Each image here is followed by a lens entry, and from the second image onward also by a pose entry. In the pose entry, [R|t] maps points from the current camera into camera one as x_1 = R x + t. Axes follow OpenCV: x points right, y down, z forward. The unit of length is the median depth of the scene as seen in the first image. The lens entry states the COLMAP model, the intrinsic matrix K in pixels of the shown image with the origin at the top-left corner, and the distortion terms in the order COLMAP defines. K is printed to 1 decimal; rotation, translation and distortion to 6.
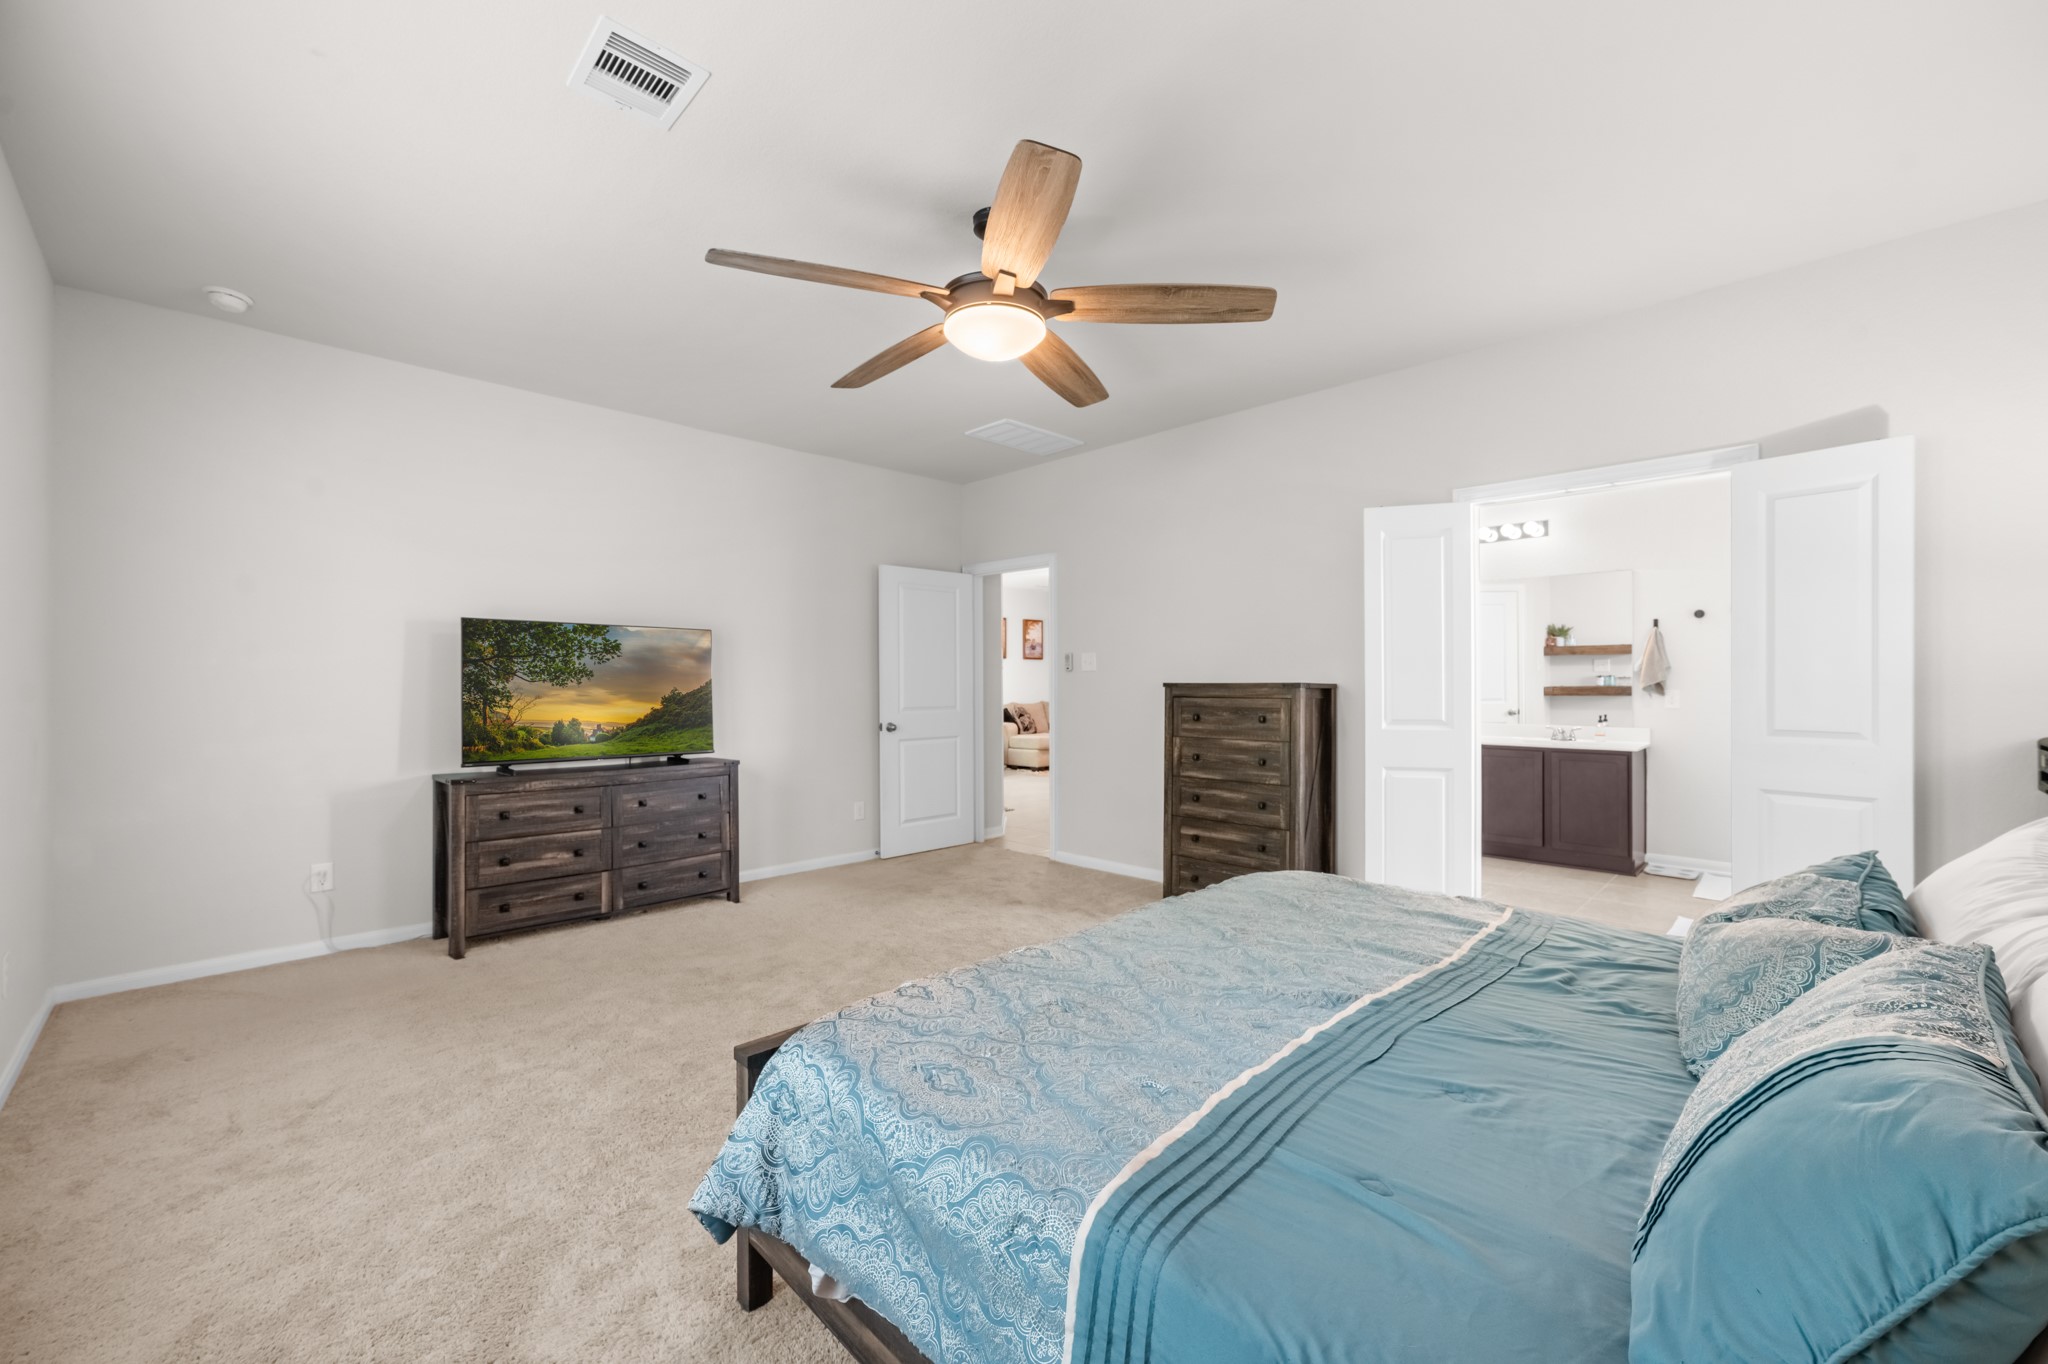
lens RADIAL K [[815.0, 0, 1023.7], [0, 815.0, 689.7], [0, 0, 1]] dist [-0.036056, 0.017522]
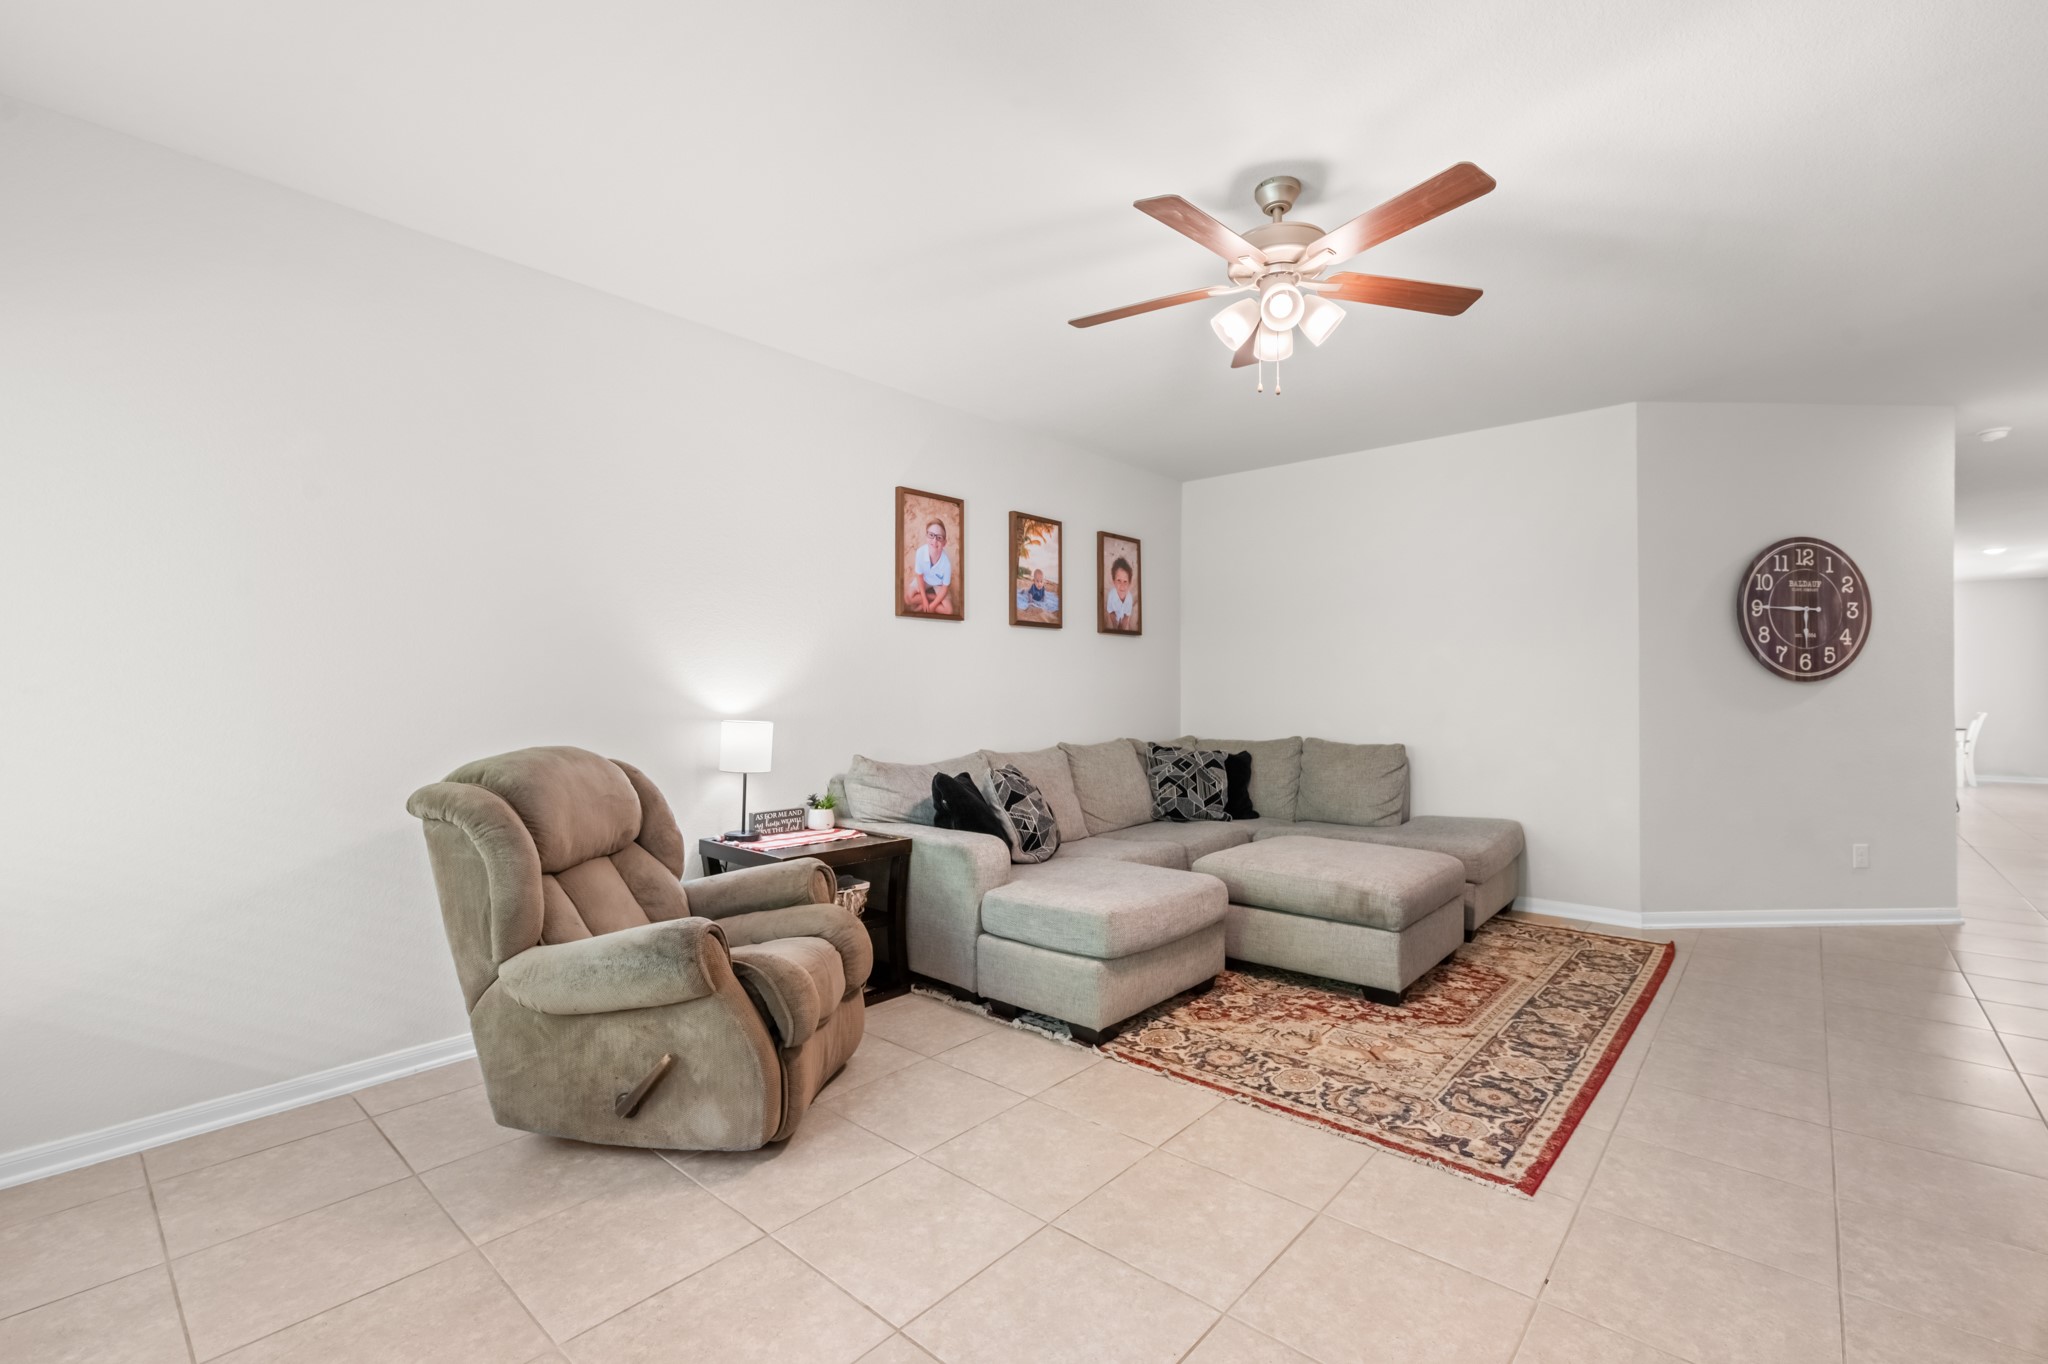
lens RADIAL K [[888.7, 0, 1024.0], [0, 888.7, 682.0], [0, 0, 1]] dist [-0.000157, 0.000357]
pose [[0.997650, 0.000575, 0.068521, -0.020912], [0.000713, 0.999823, -0.018783, -0.005745], [-0.068519, 0.018788, 0.997473, 0.617440]]
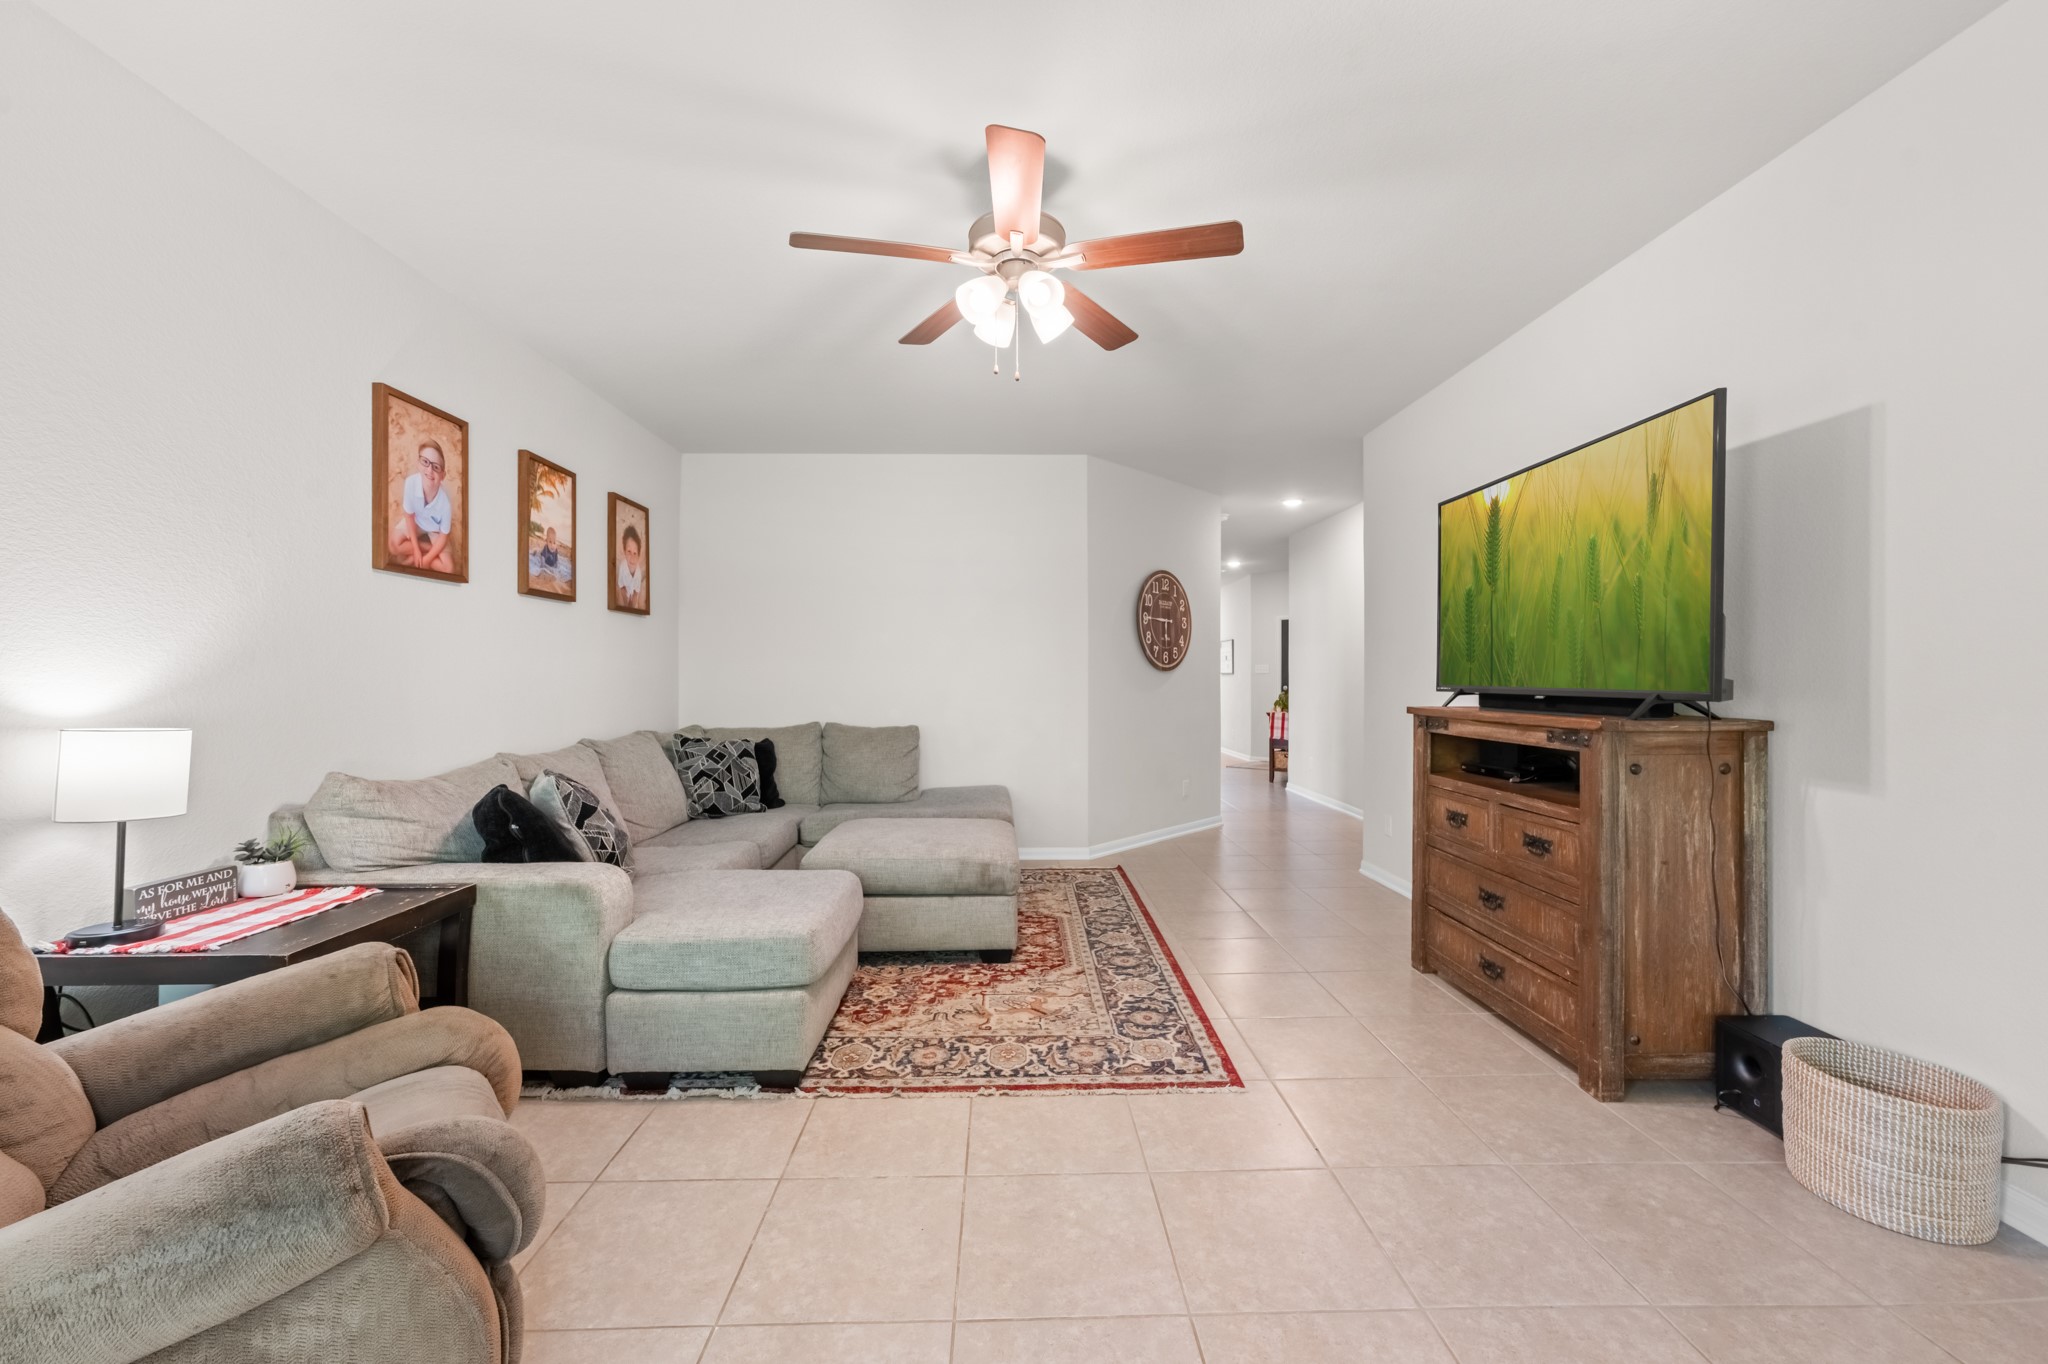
lens RADIAL K [[820.7, 0, 1027.1], [0, 820.7, 675.5], [0, 0, 1]] dist [-0.044263, 0.029154]
pose [[0.684924, 0.002473, 0.728611, -0.082807], [0.006624, 0.999932, -0.009621, -0.005724], [-0.728585, 0.011416, 0.684861, 0.684666]]
